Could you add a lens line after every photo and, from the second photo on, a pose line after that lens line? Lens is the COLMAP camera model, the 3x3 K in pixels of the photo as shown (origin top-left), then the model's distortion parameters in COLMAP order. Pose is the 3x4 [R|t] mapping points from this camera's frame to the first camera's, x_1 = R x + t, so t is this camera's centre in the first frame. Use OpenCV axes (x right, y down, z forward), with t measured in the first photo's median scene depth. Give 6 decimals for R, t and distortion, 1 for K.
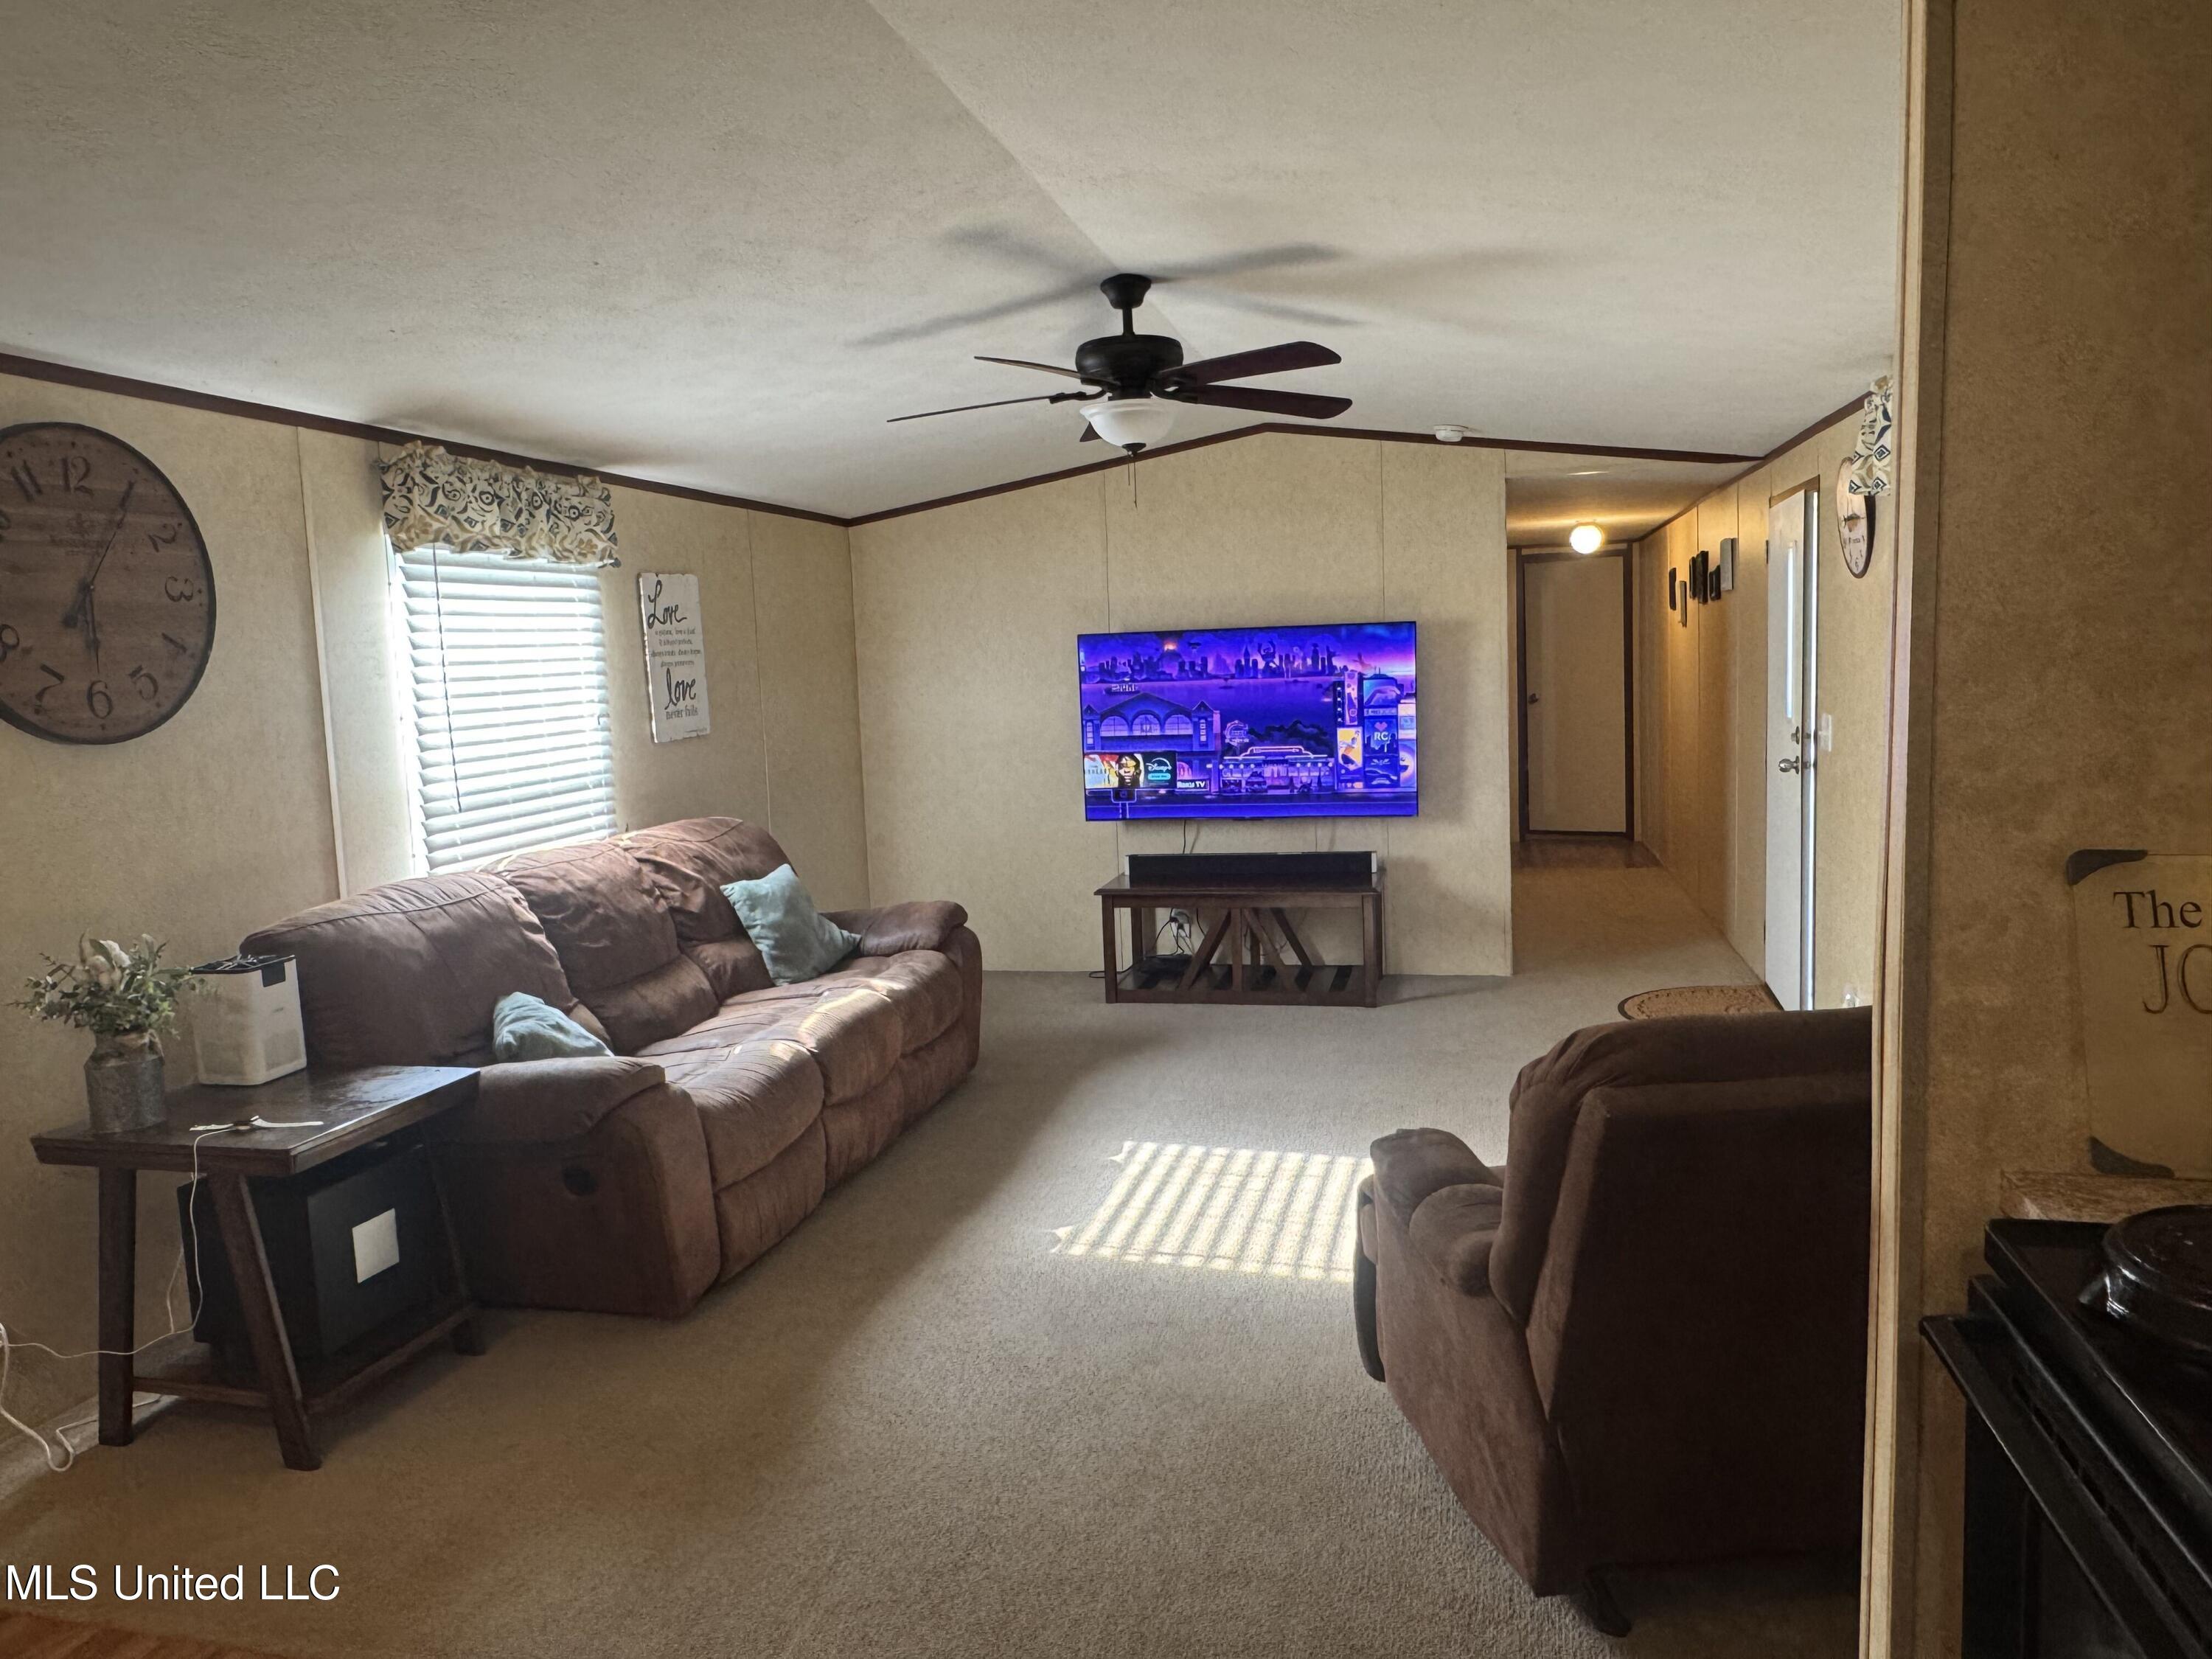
lens RADIAL K [[1484.4, 0, 1100.9], [0, 1484.4, 825.4], [0, 0, 1]] dist [0.005581, 0.002315]
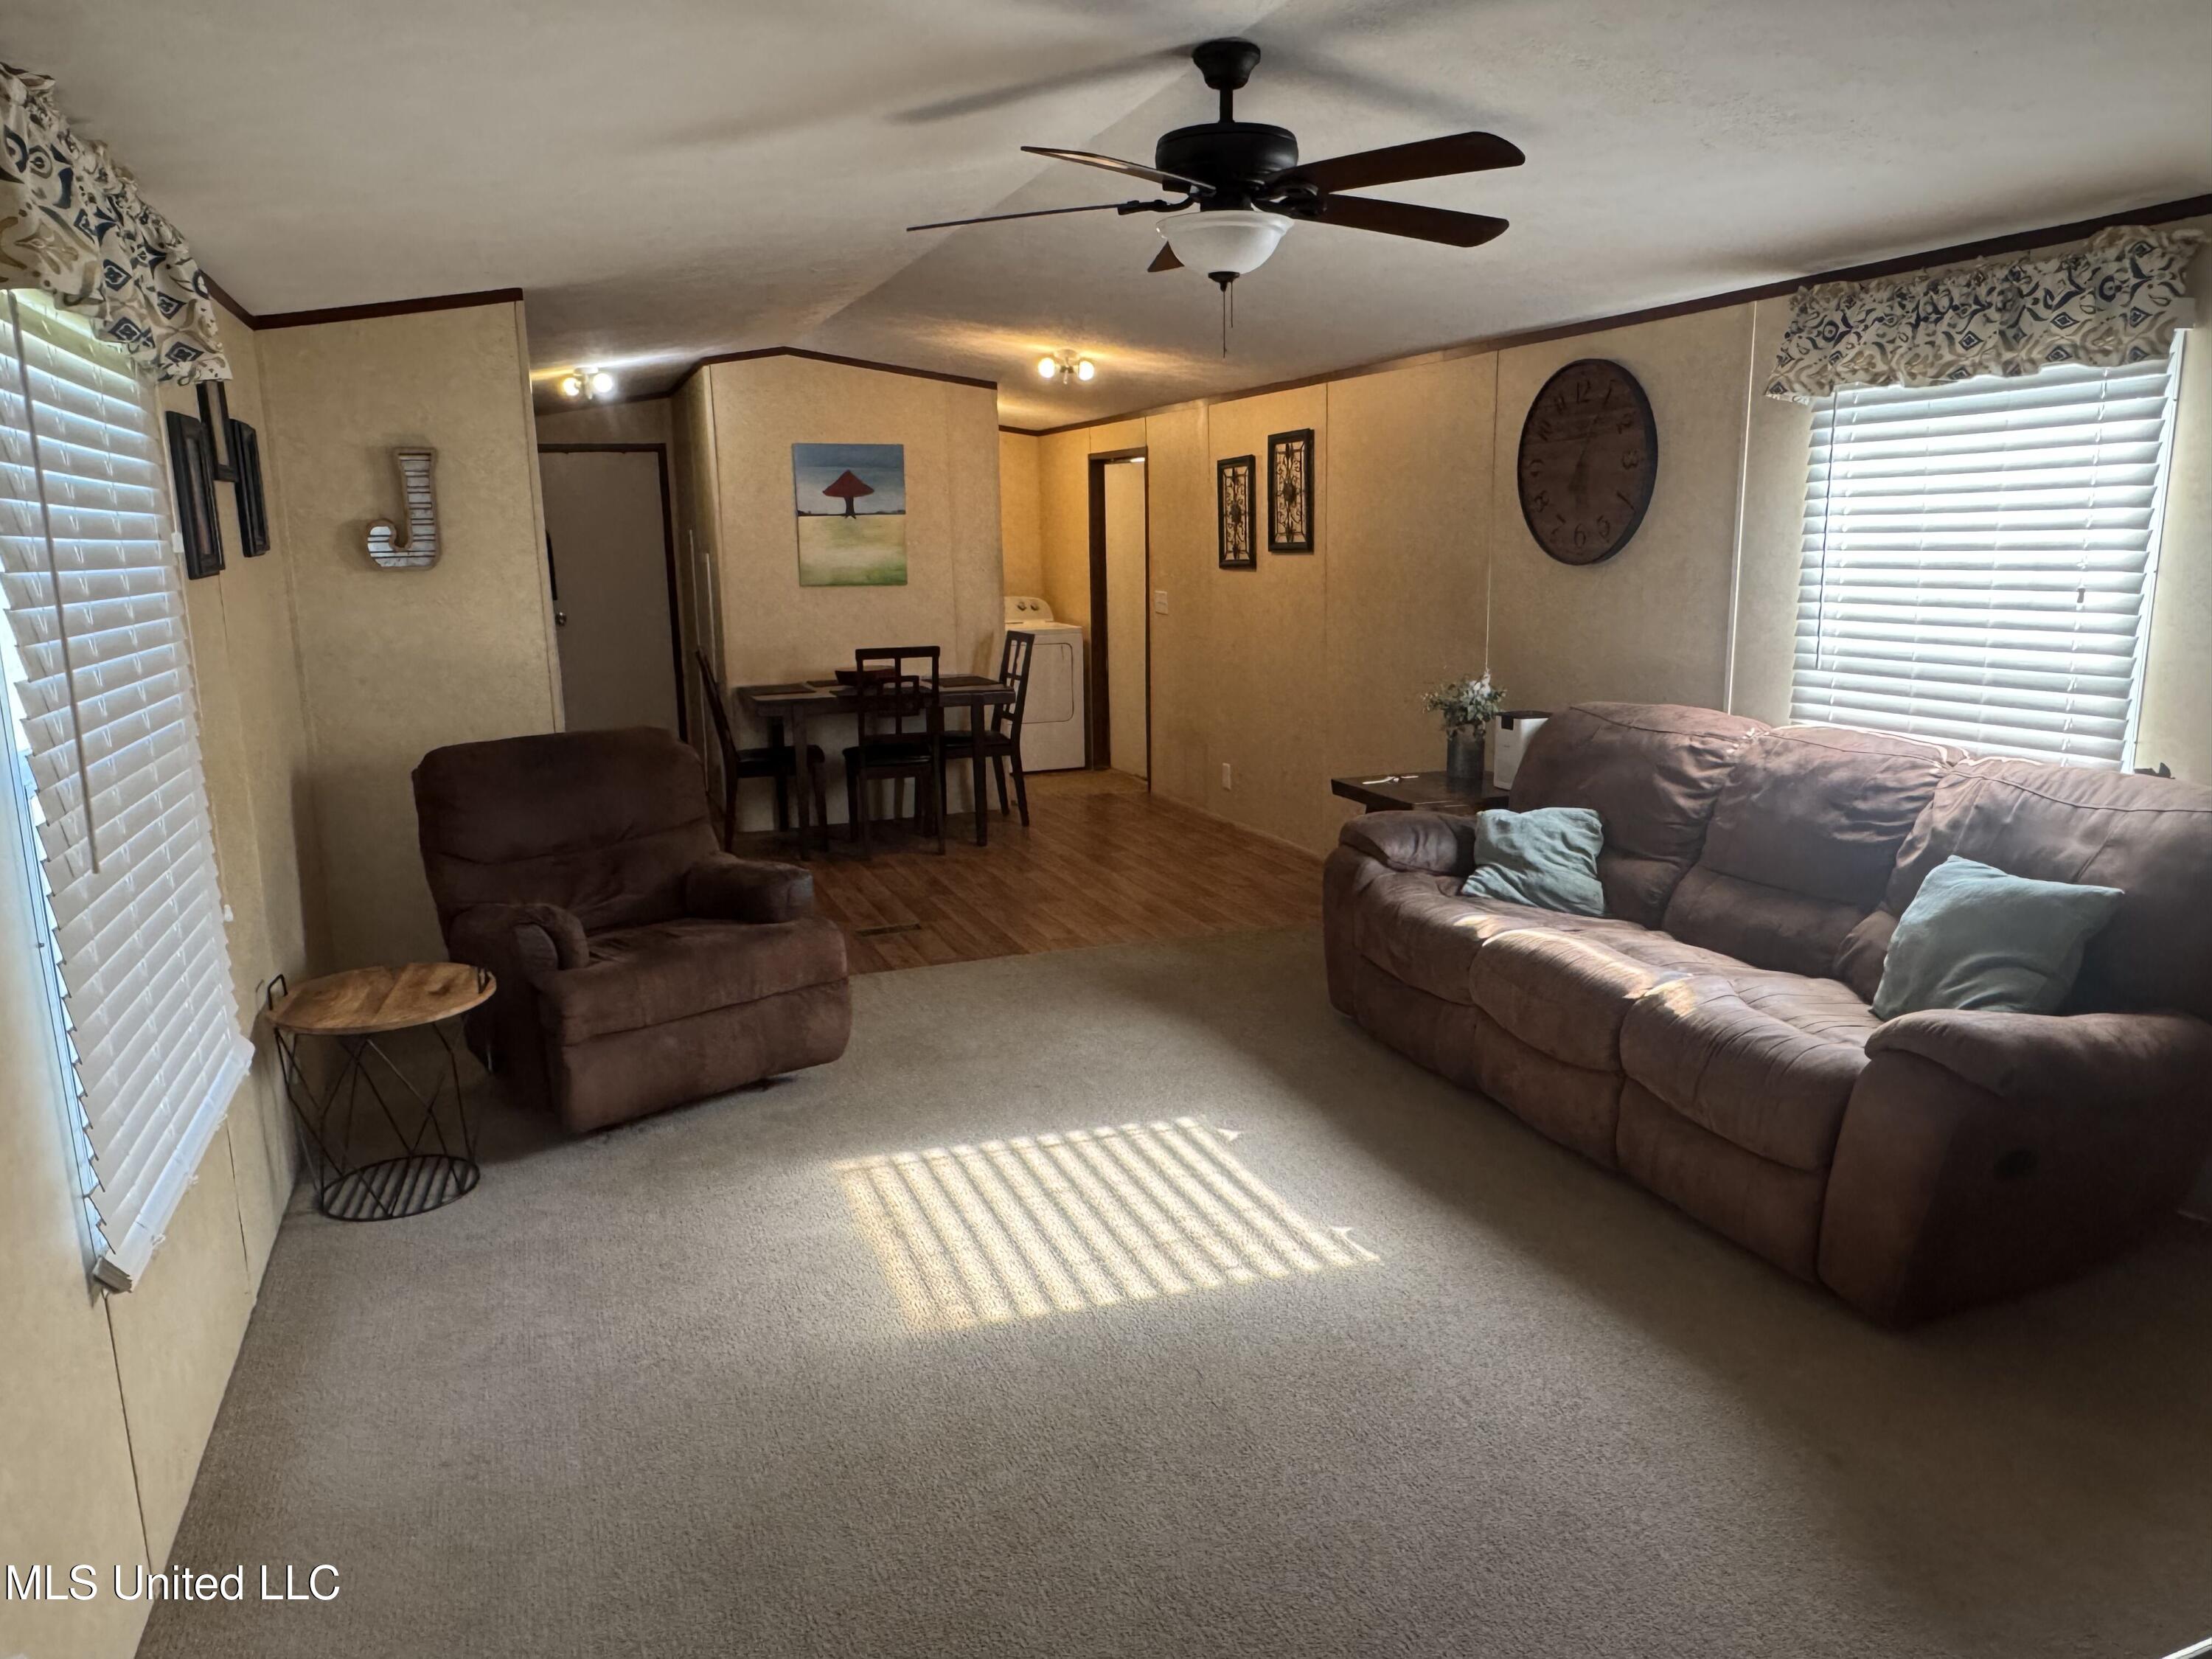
lens RADIAL K [[1484.4, 0, 1102.2], [0, 1484.4, 835.3], [0, 0, 1]] dist [0.005581, 0.002315]
pose [[-0.813032, 0.173832, -0.555664, 0.551996], [-0.013584, 0.948465, 0.316590, -0.225219], [0.582061, 0.264946, -0.768771, 1.633427]]
